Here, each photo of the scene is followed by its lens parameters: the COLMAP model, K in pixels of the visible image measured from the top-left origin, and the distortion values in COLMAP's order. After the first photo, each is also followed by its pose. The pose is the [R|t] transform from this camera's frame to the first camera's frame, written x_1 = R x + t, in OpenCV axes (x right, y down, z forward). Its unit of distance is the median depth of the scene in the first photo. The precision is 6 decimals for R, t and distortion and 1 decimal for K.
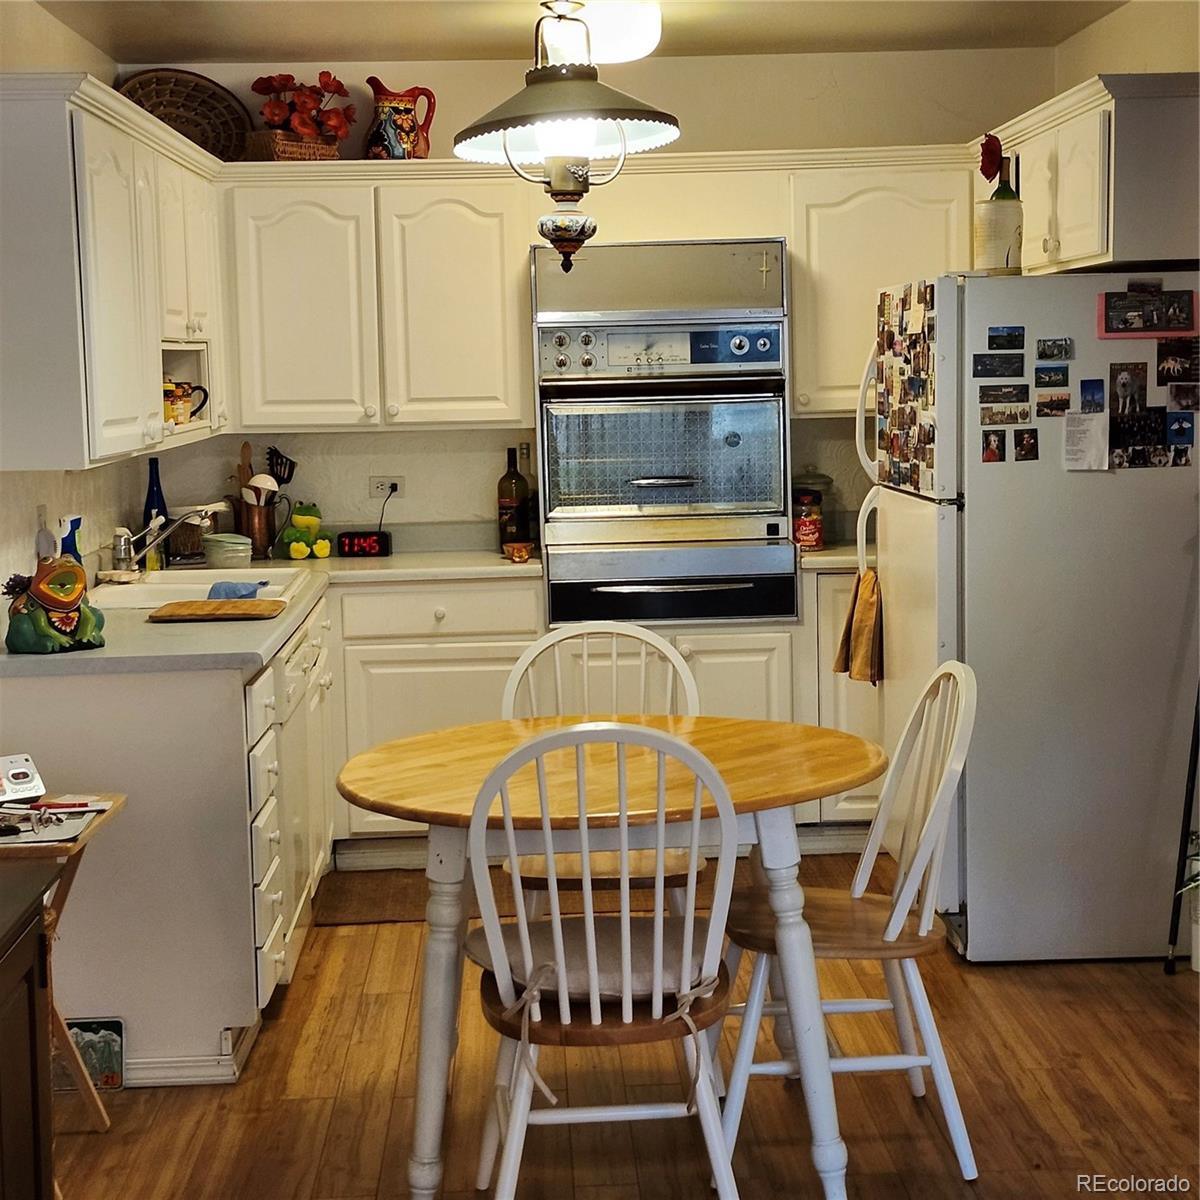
lens RADIAL K [[2287.8, 0, 661.5], [0, 2287.8, 601.9], [0, 0, 1]] dist [0.226978, -0.697091]
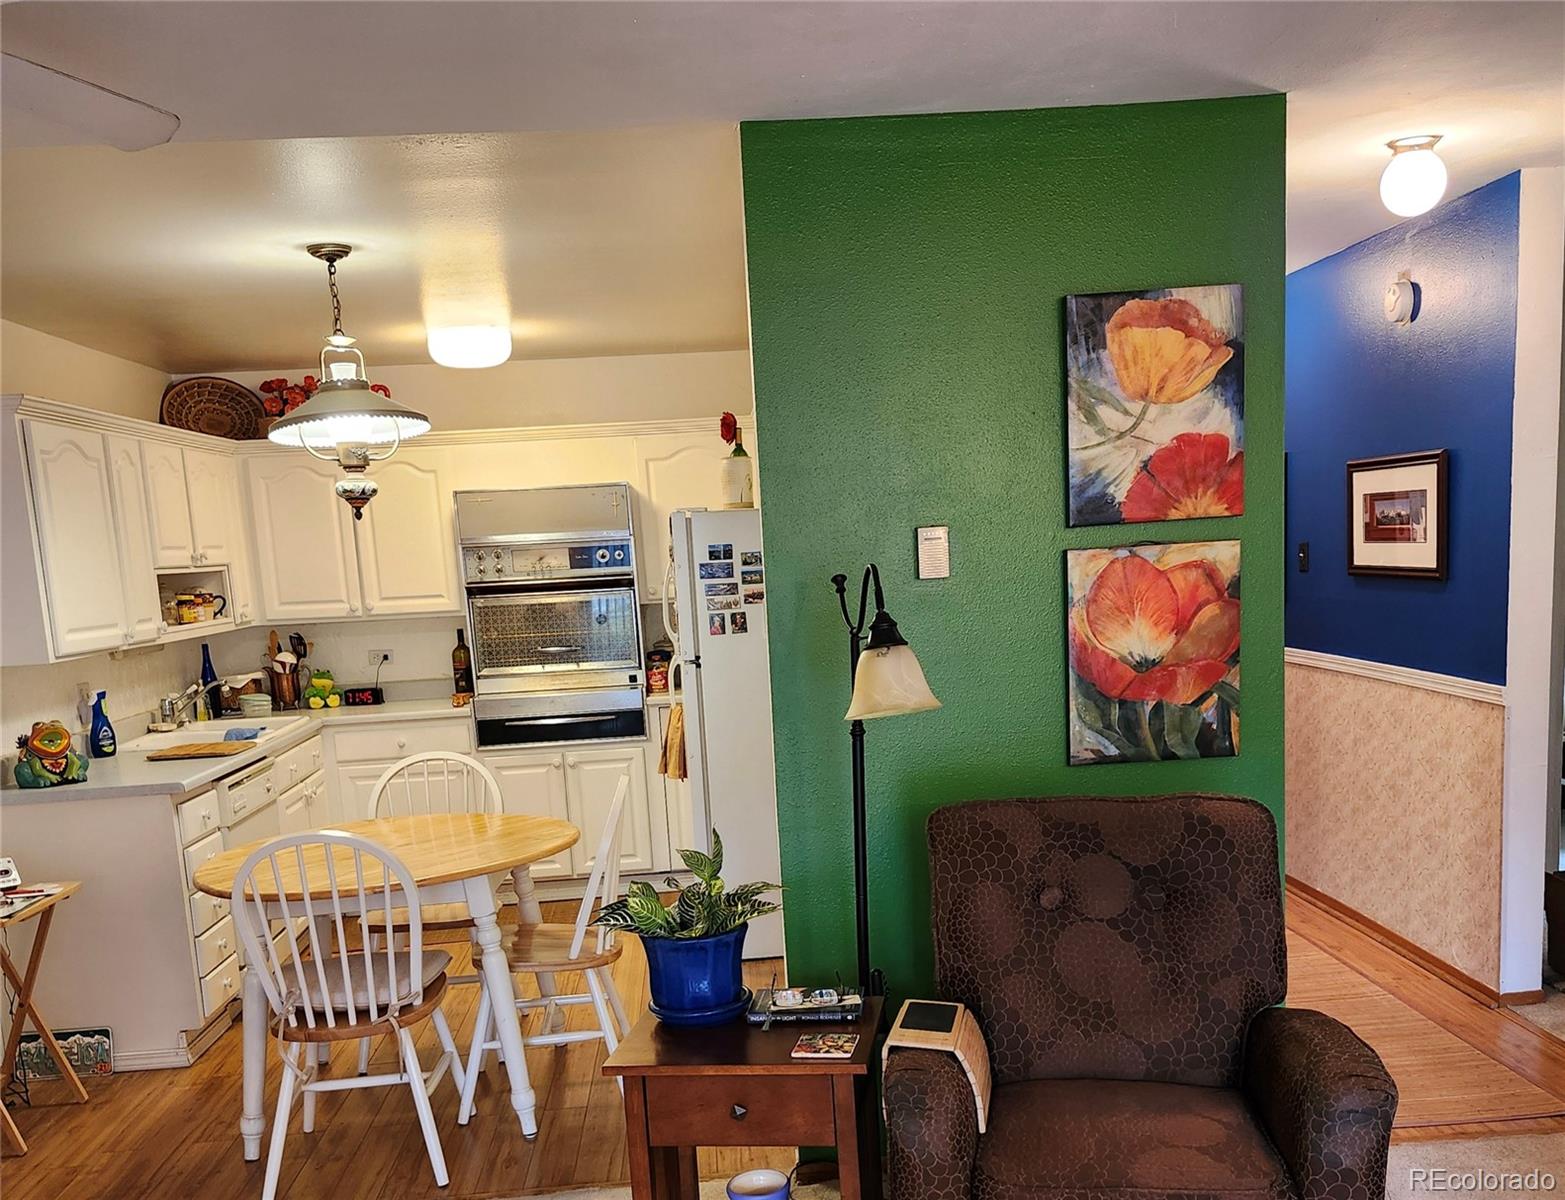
lens RADIAL K [[1519.4, 0, 824.3], [0, 1519.4, 803.9], [0, 0, 1]] dist [0.157893, -0.284168]
pose [[0.998498, -0.039113, 0.038358, 0.156743], [0.036673, 0.997378, 0.062388, -0.008843], [-0.040697, -0.060887, 0.997315, -0.010839]]
